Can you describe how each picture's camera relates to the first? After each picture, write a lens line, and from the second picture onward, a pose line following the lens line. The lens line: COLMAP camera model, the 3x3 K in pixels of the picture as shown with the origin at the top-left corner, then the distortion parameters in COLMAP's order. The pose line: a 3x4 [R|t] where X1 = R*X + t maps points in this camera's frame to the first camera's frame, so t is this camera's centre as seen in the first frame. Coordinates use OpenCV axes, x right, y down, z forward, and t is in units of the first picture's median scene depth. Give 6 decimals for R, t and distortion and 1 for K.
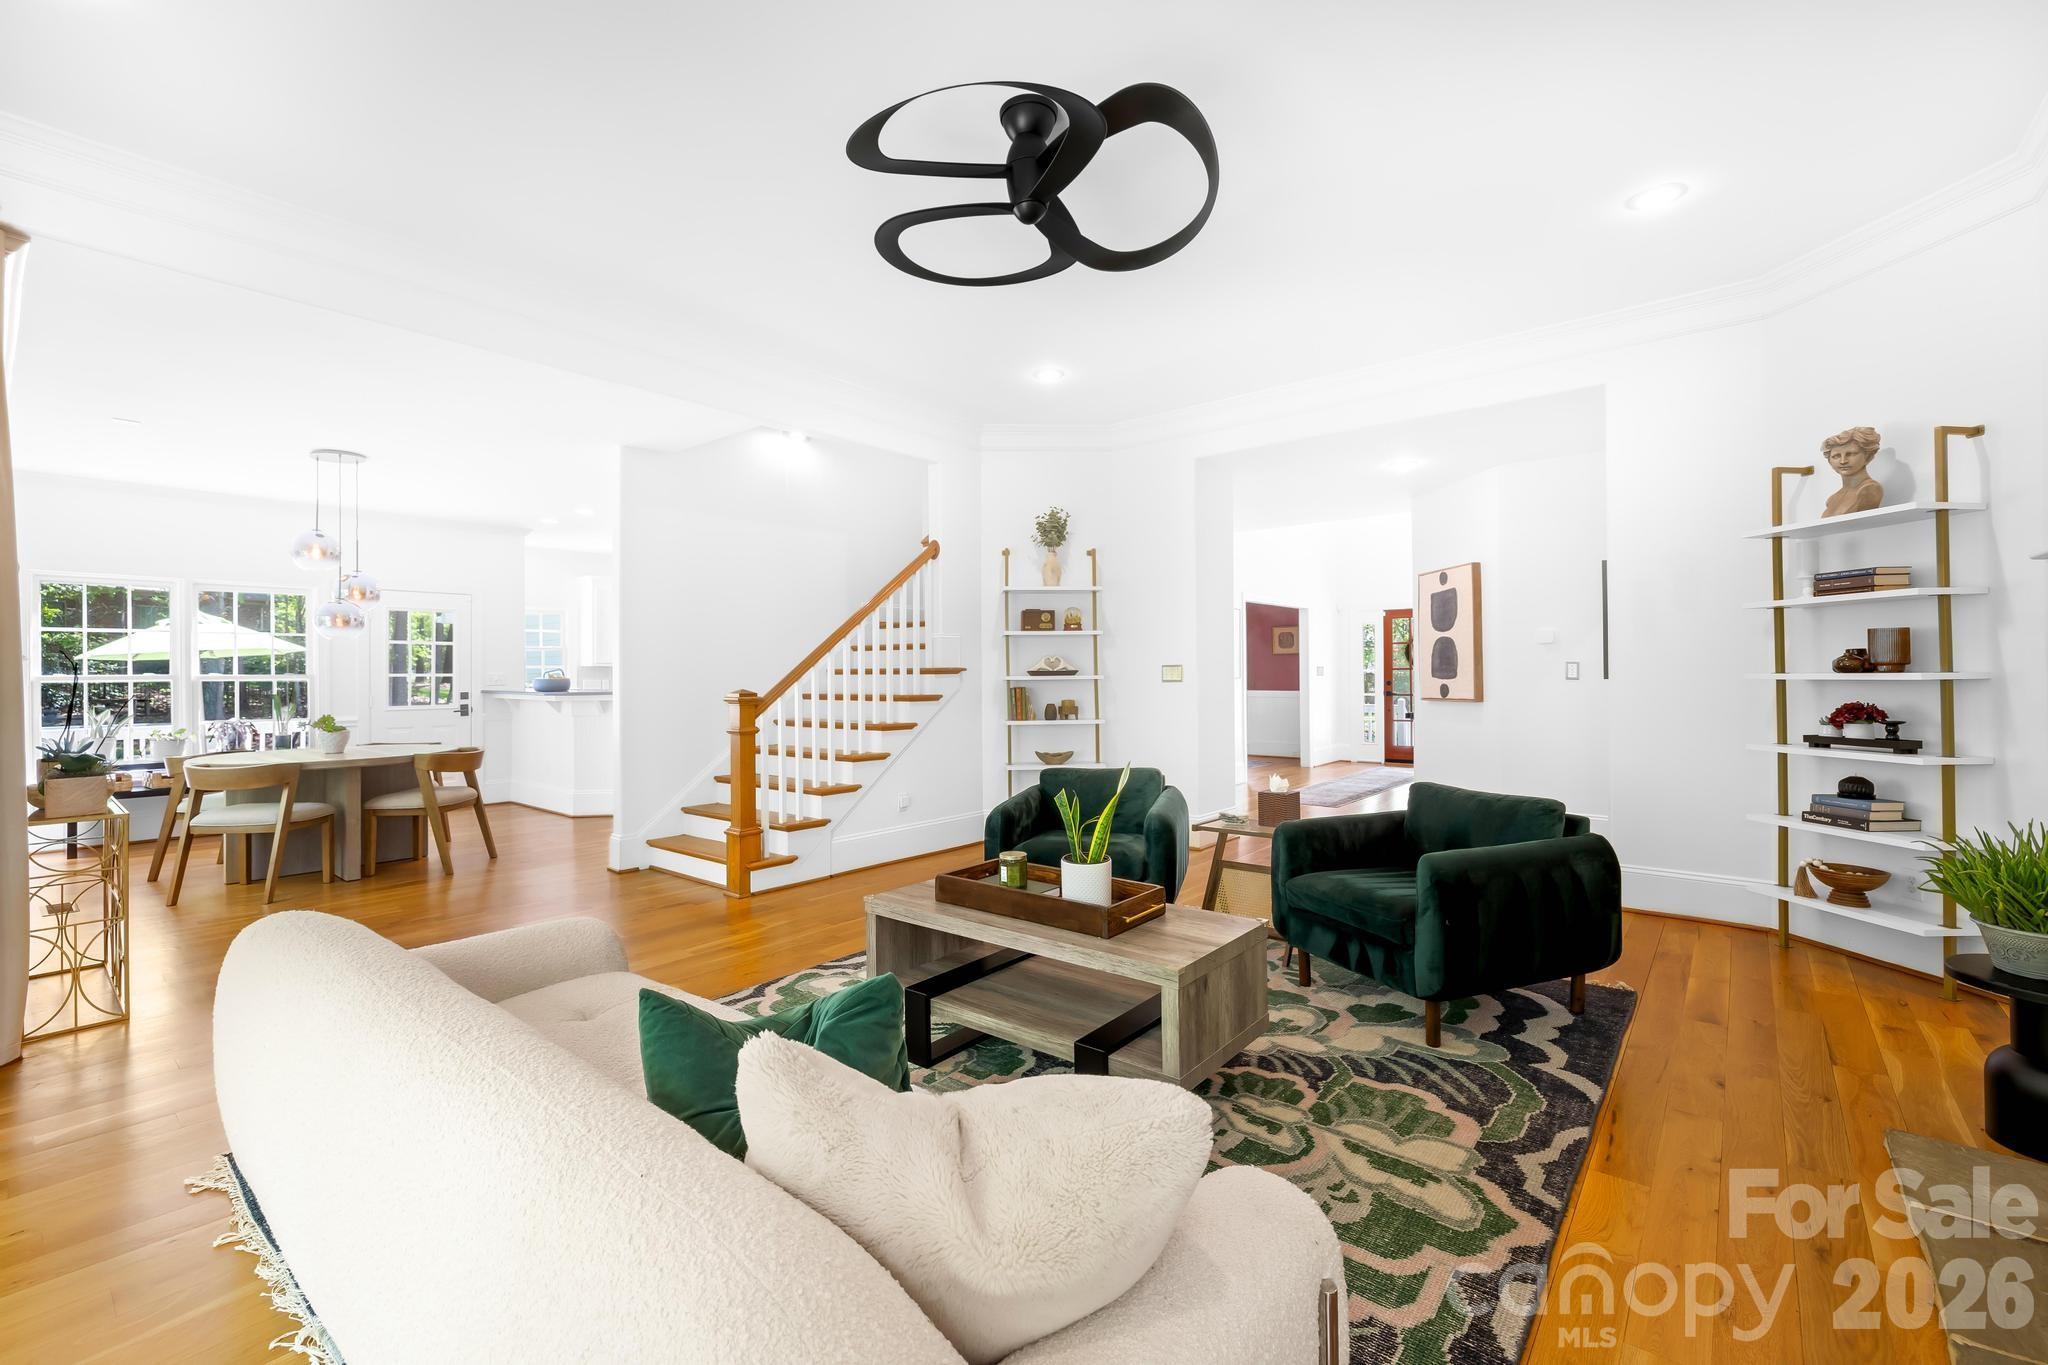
lens RADIAL K [[868.5, 0, 1022.5], [0, 868.5, 668.2], [0, 0, 1]] dist [0.000588, 0.000132]
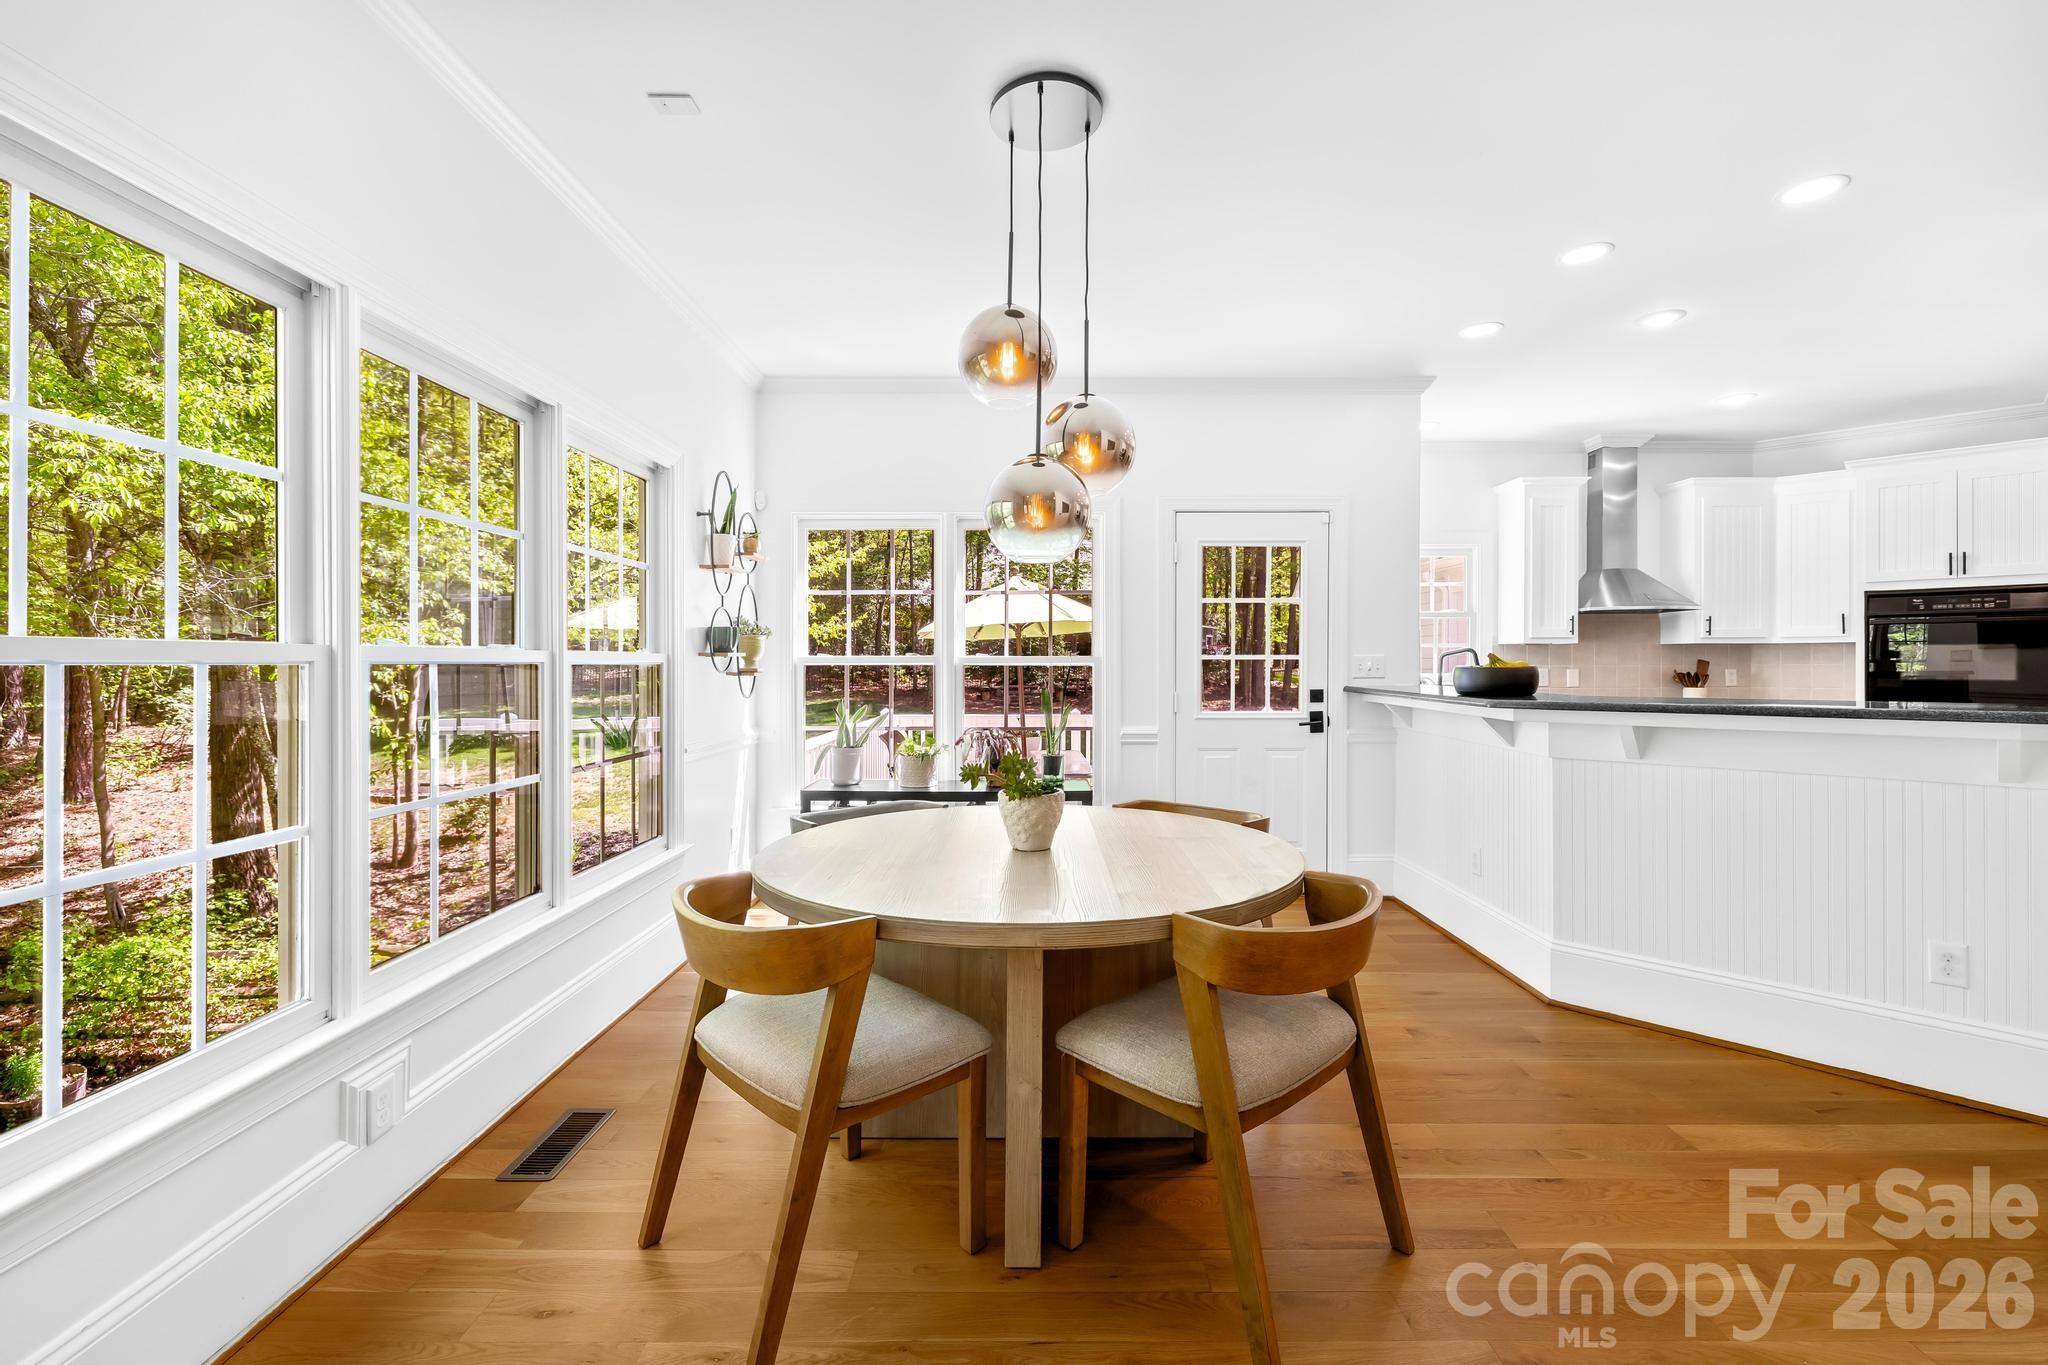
lens RADIAL K [[868.5, 0, 1022.5], [0, 868.5, 668.2], [0, 0, 1]] dist [0.000588, 0.000132]
pose [[0.626940, 0.015767, -0.778908, -0.395995], [-0.000556, 0.999804, 0.019791, 0.004368], [0.779067, -0.011975, 0.626826, 0.610299]]
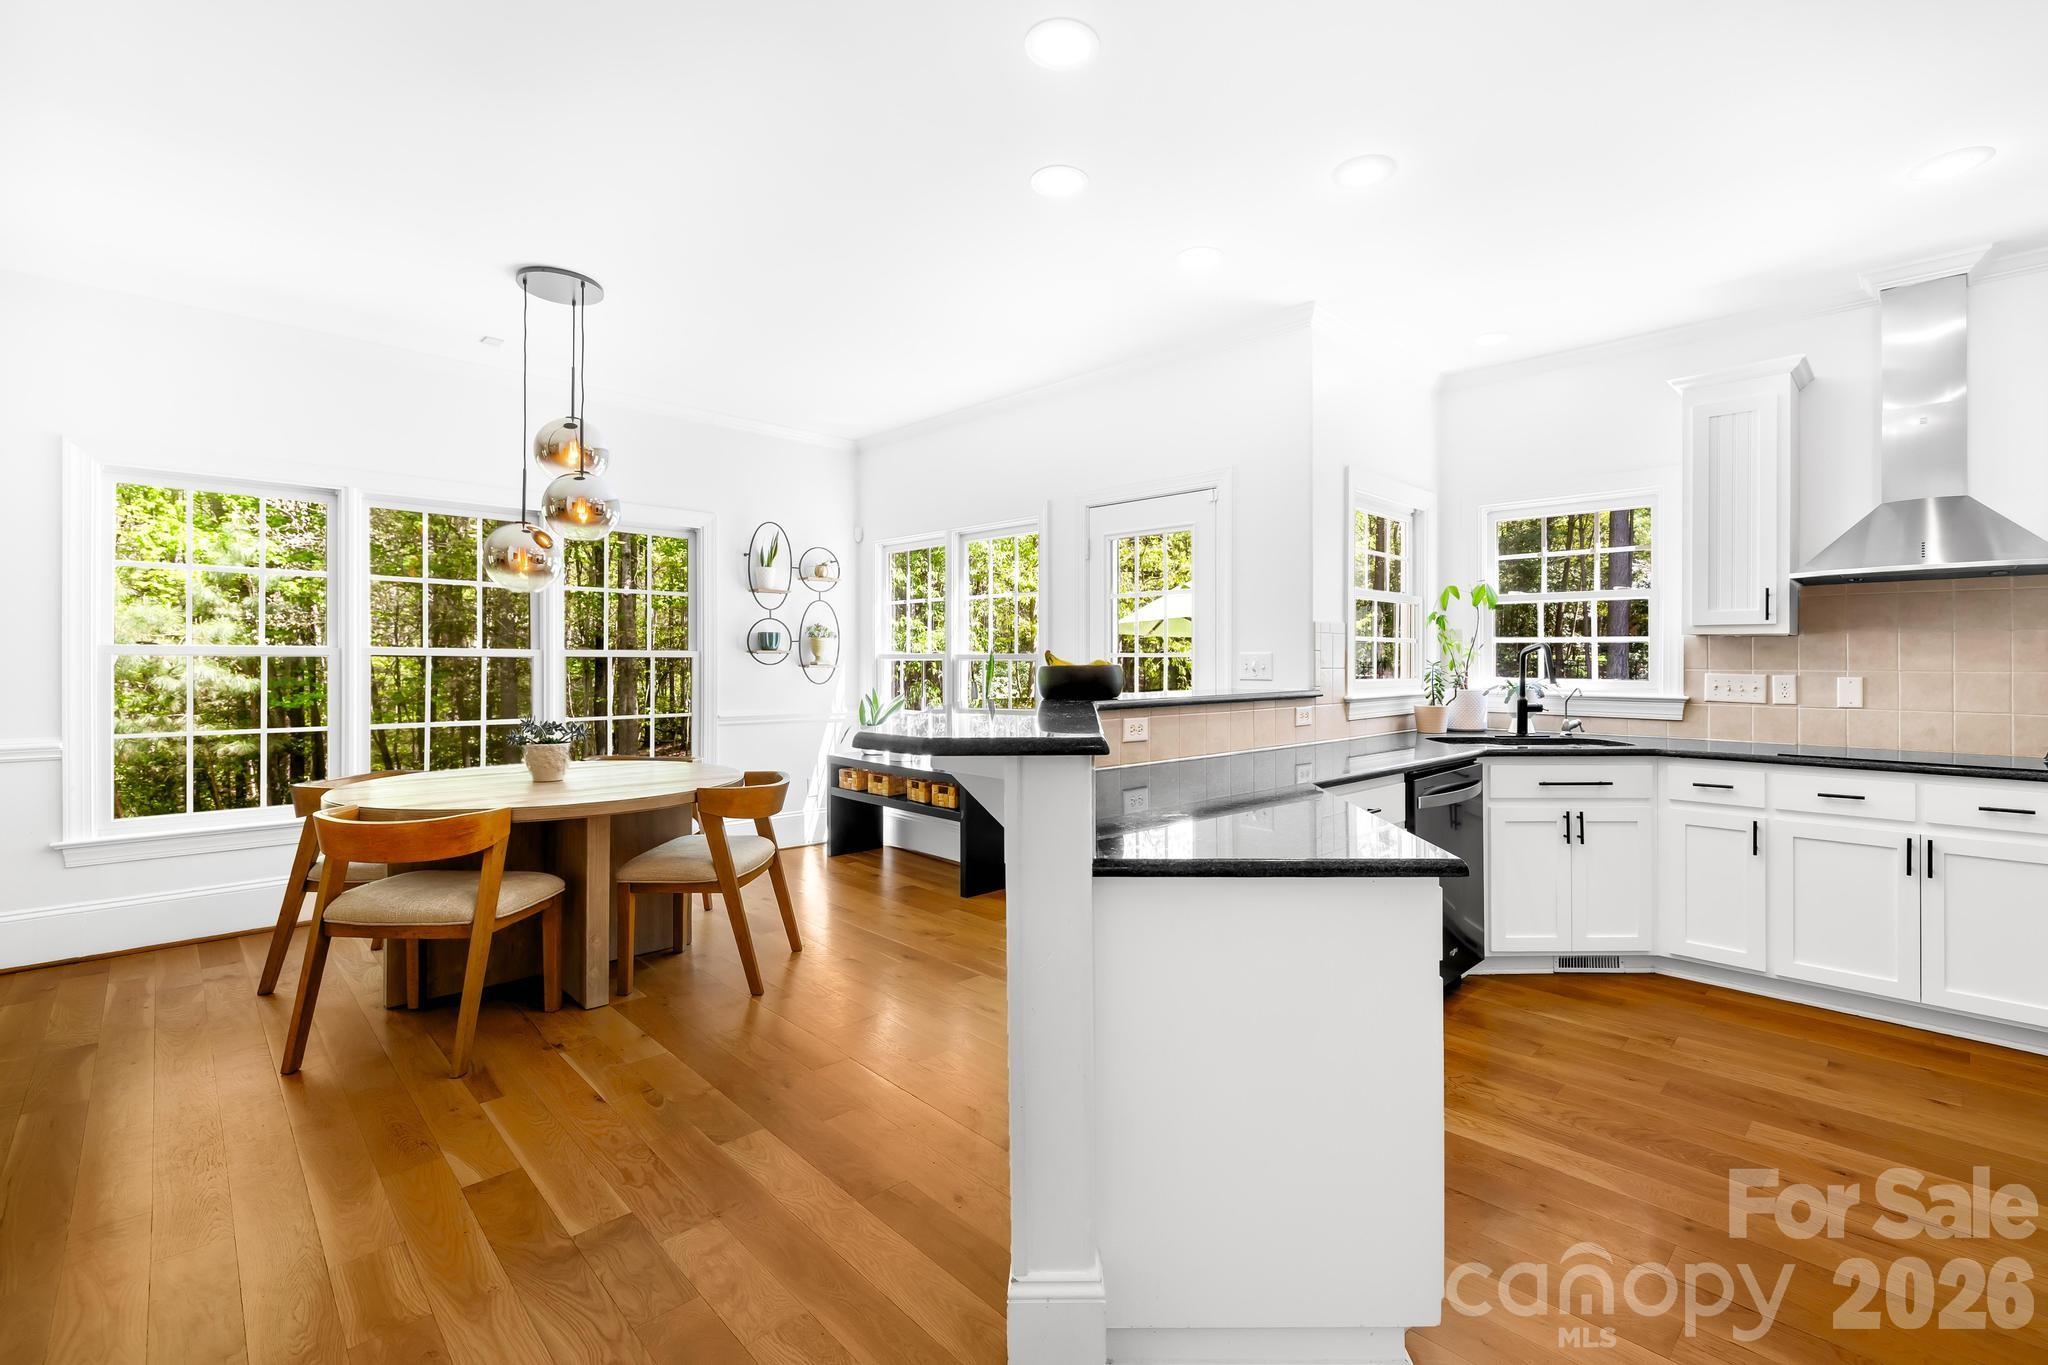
lens RADIAL K [[891.4, 0, 1081.1], [0, 891.4, 653.7], [0, 0, 1]] dist [-0.001483, -0.000239]
pose [[-0.090236, 0.002609, -0.995917, -0.177257], [0.000042, 0.999997, 0.002616, 0.006973], [0.995920, 0.000195, -0.090236, 1.167624]]
